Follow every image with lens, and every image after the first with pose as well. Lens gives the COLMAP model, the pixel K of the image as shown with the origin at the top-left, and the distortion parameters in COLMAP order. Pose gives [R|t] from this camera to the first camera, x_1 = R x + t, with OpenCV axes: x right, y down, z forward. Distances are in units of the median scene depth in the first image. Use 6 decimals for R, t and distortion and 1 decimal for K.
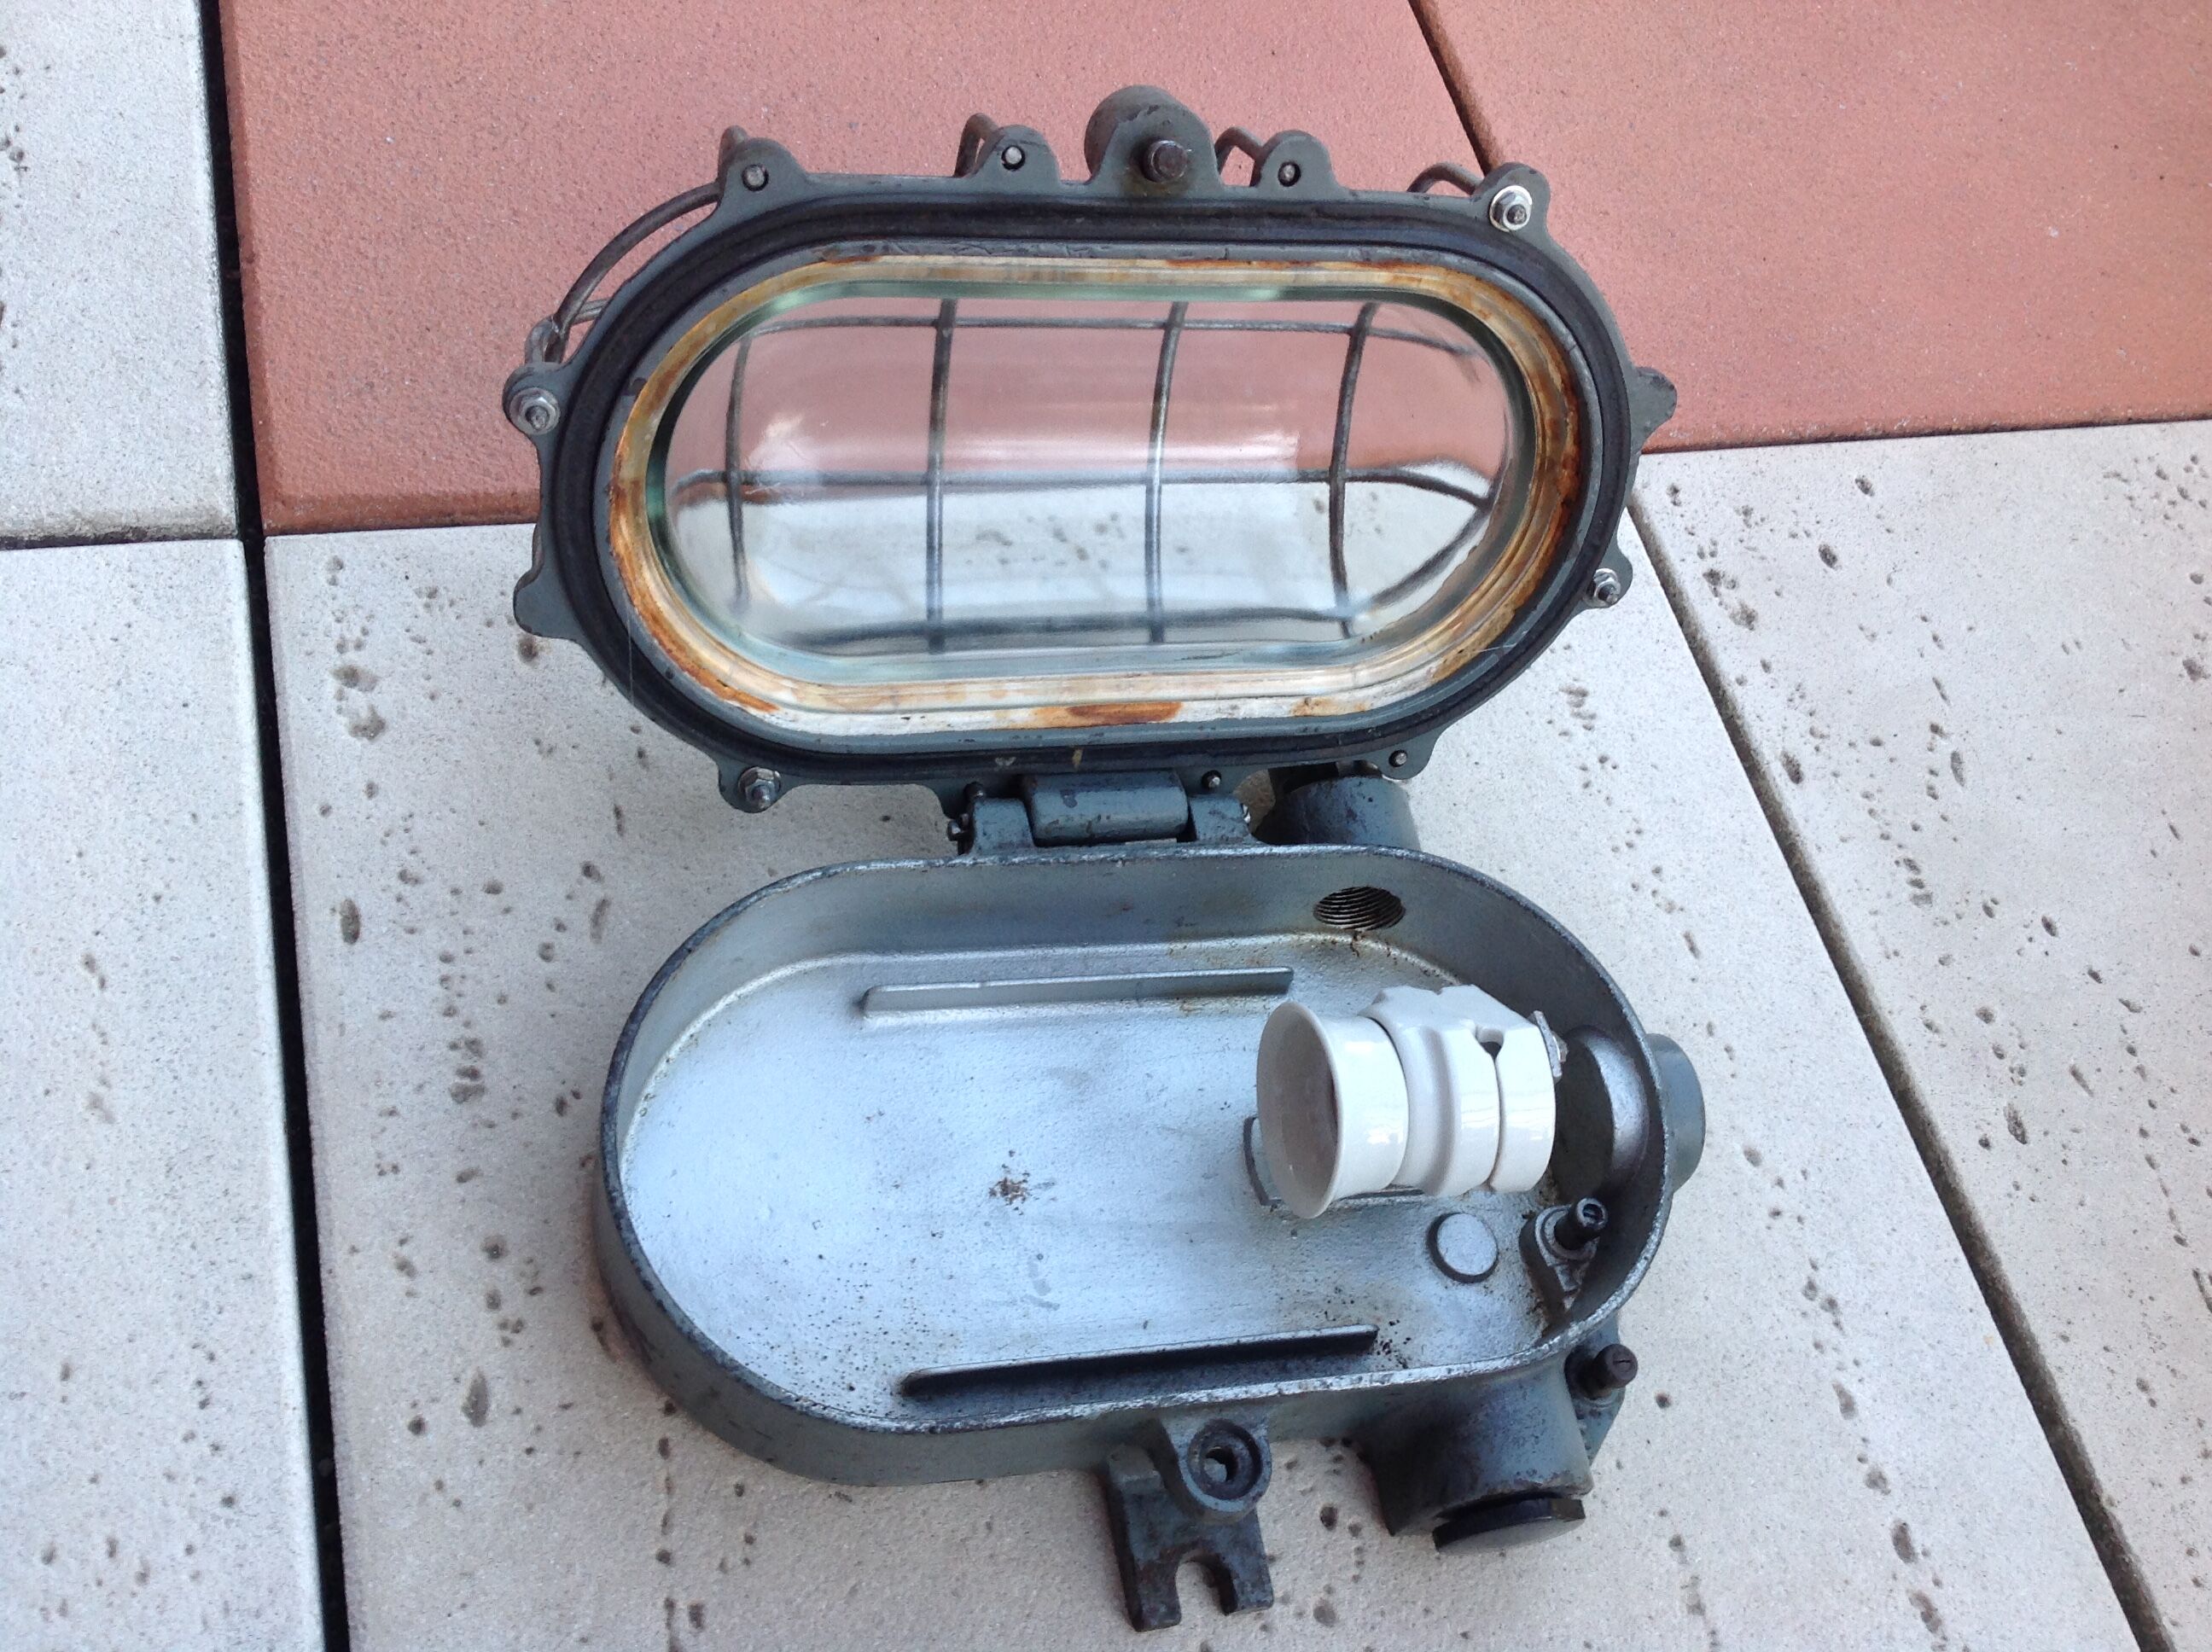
lens RADIAL K [[2092.3, 0, 1106.0], [0, 2092.3, 826.0], [0, 0, 1]] dist [0.179829, -0.418013]
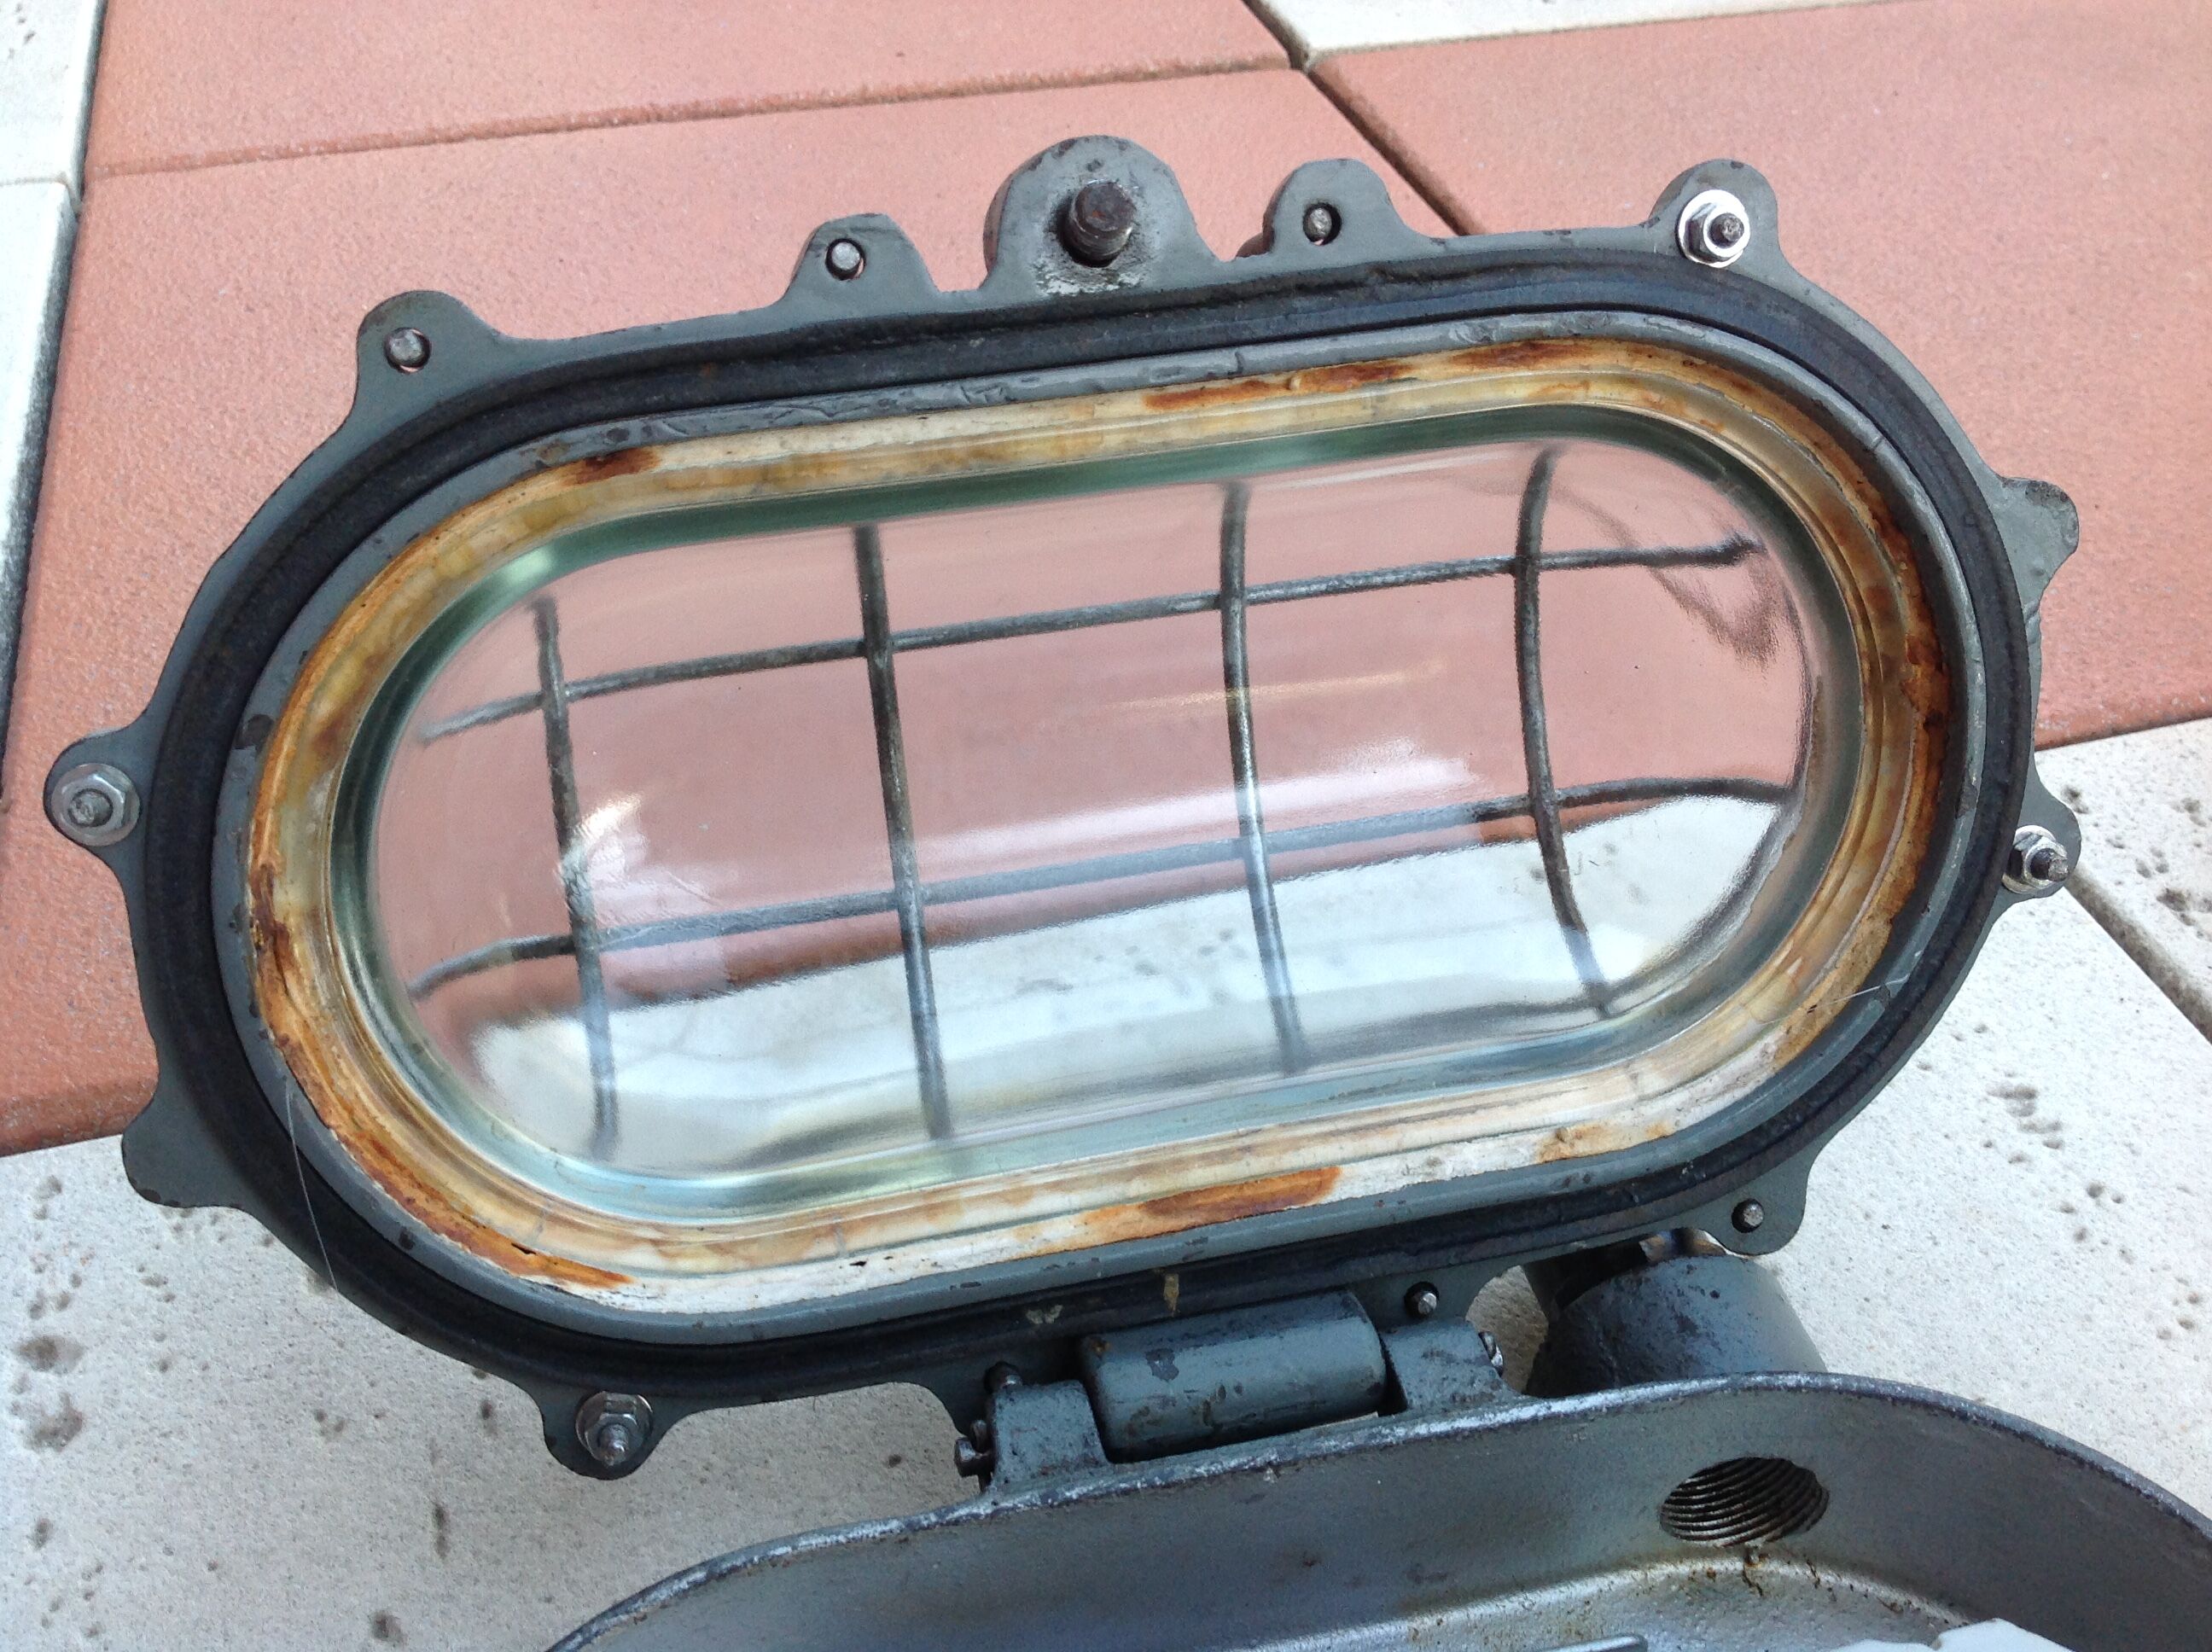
lens RADIAL K [[2101.4, 0, 1106.0], [0, 2101.4, 826.0], [0, 0, 1]] dist [0.108134, -0.250198]
pose [[0.977423, -0.181498, -0.108183, 0.052315], [0.139118, 0.938158, -0.317028, 0.027387], [0.159033, 0.294820, 0.942226, 0.413274]]
